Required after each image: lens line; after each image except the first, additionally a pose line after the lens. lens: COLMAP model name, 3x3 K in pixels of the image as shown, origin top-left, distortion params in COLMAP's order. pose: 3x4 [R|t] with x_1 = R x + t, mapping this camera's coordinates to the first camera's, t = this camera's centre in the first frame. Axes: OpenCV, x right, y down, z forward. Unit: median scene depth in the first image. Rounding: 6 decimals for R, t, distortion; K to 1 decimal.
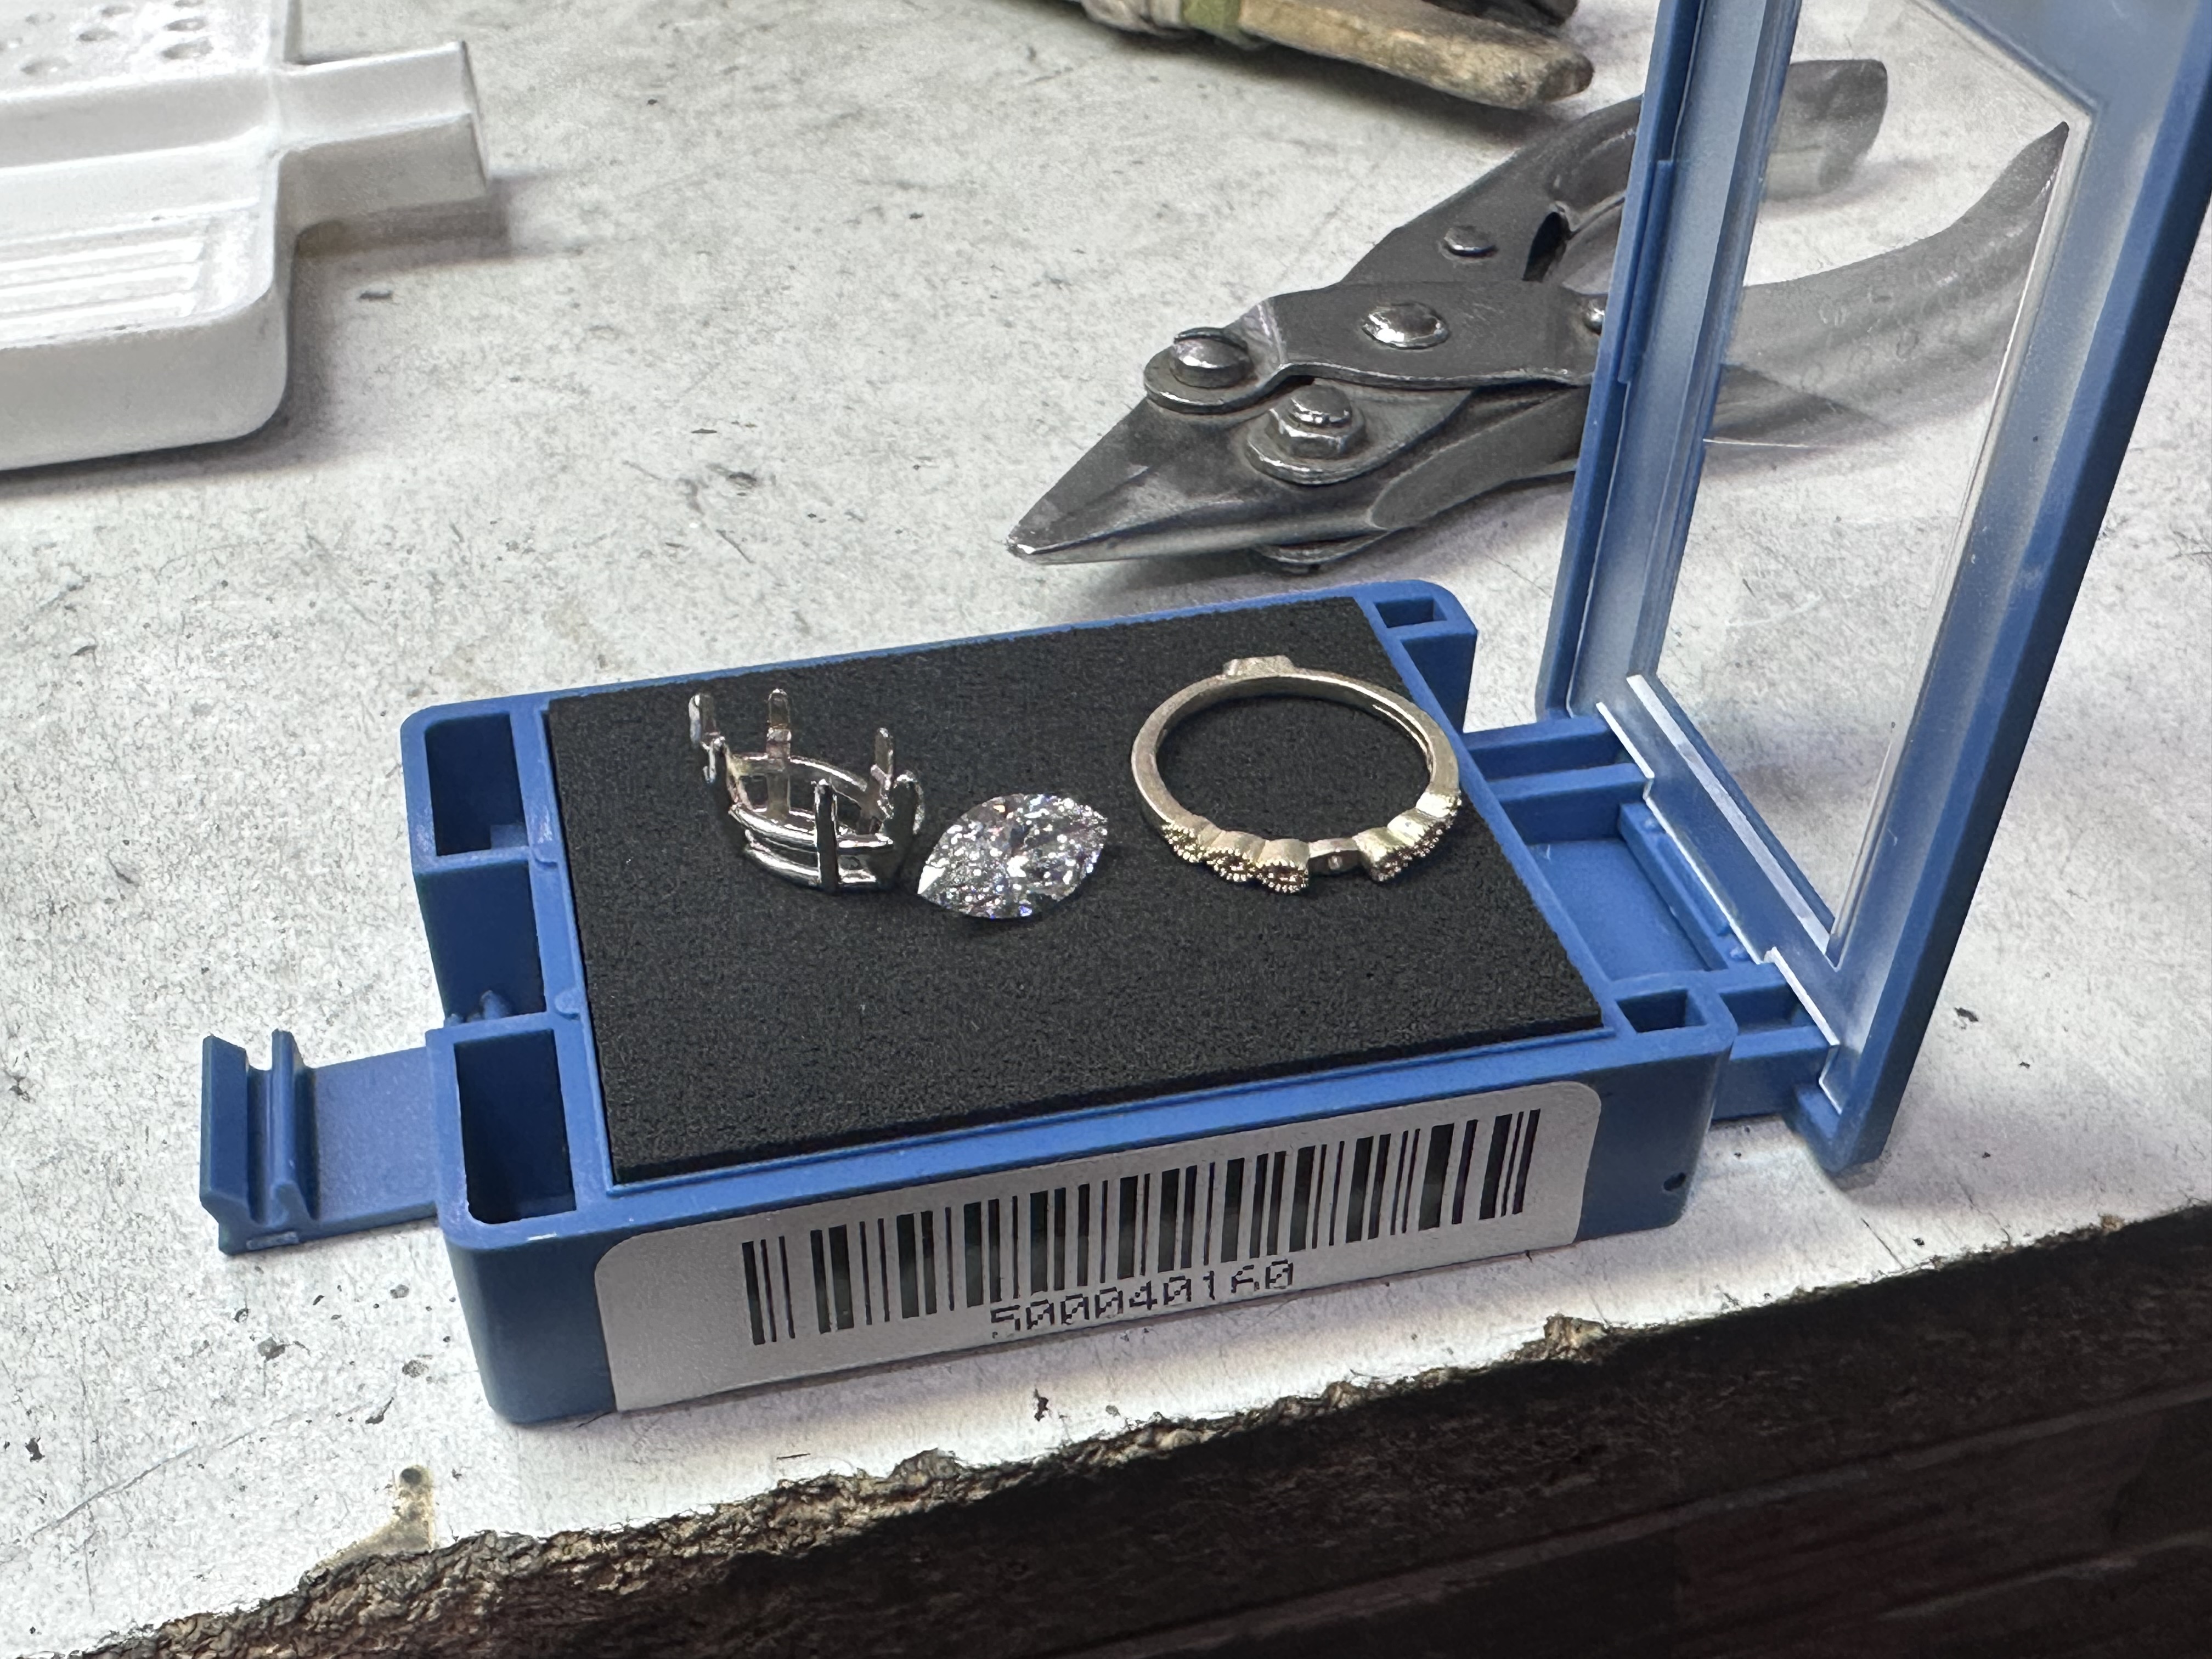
lens RADIAL K [[2452.5, 0, 1106.4], [0, 2452.5, 828.5], [0, 0, 1]] dist [-0.061334, 0.000000]
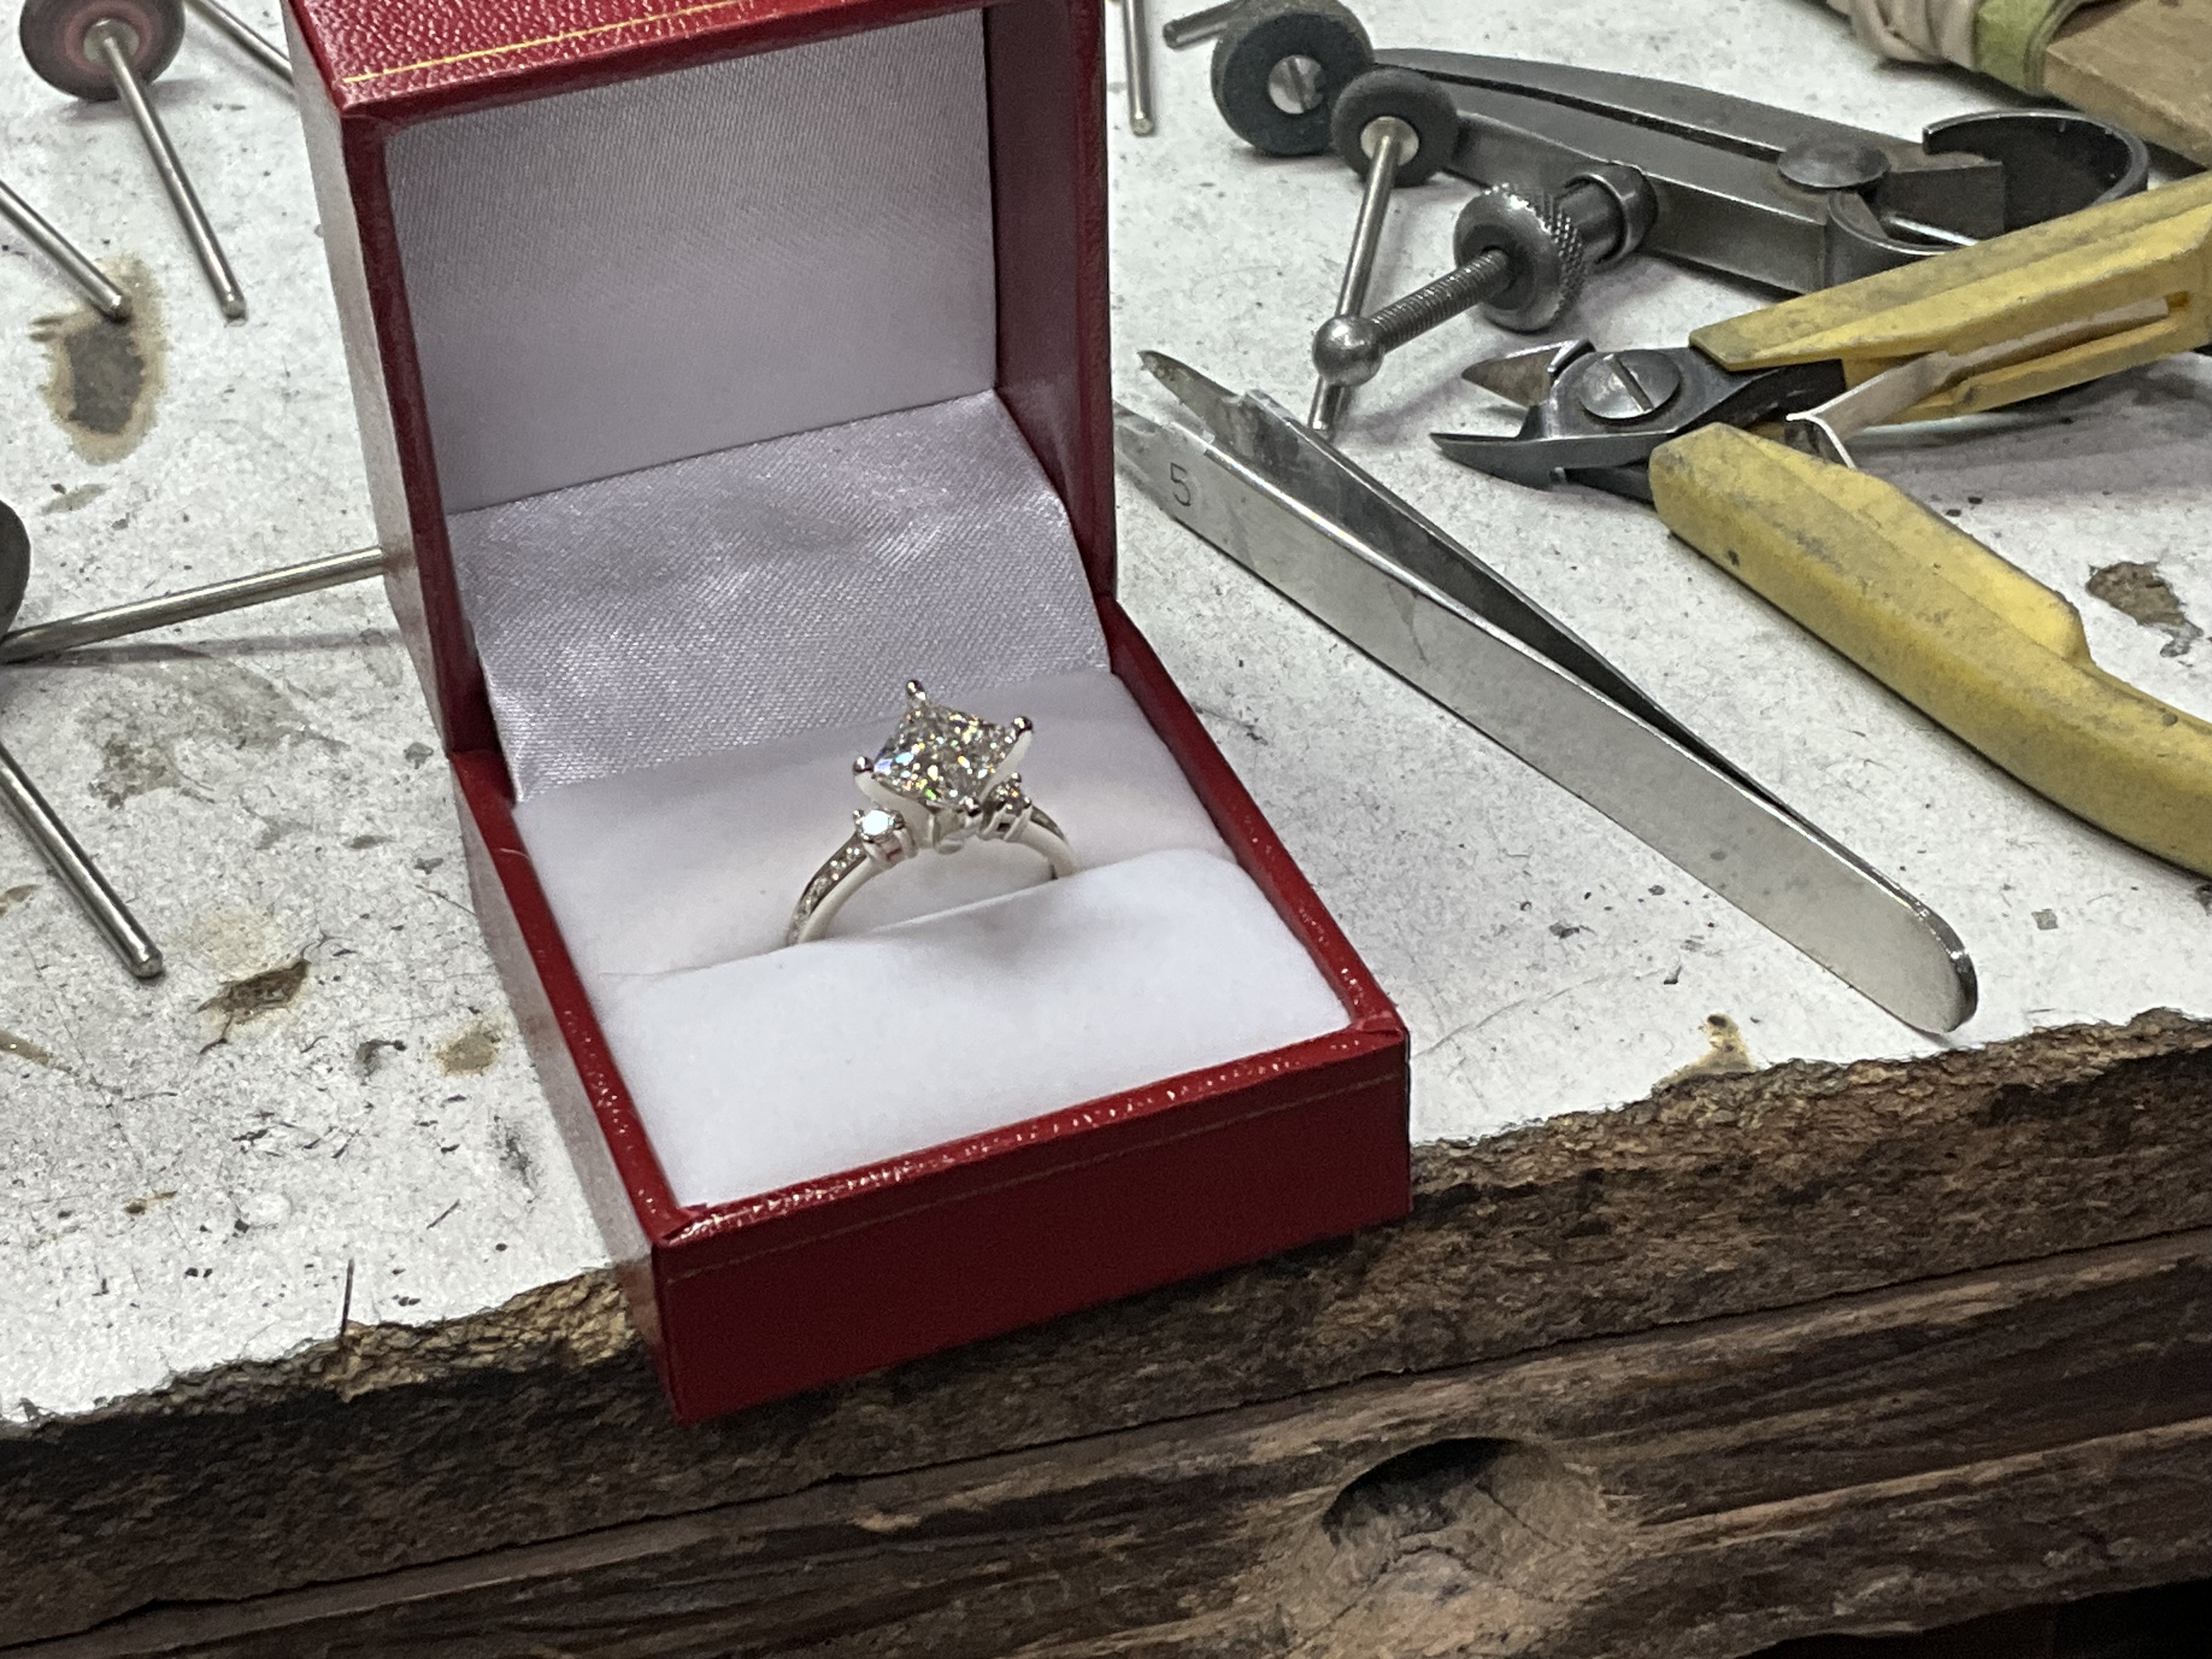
lens RADIAL K [[4045.5, 0, 1105.1], [0, 4045.5, 828.4], [0, 0, 1]] dist [0.082845, 0.000000]
pose [[0.998295, 0.011154, -0.057300, -0.480421], [-0.011686, 0.999892, -0.008957, 0.196876], [0.057194, 0.009611, 0.998317, -1.015982]]
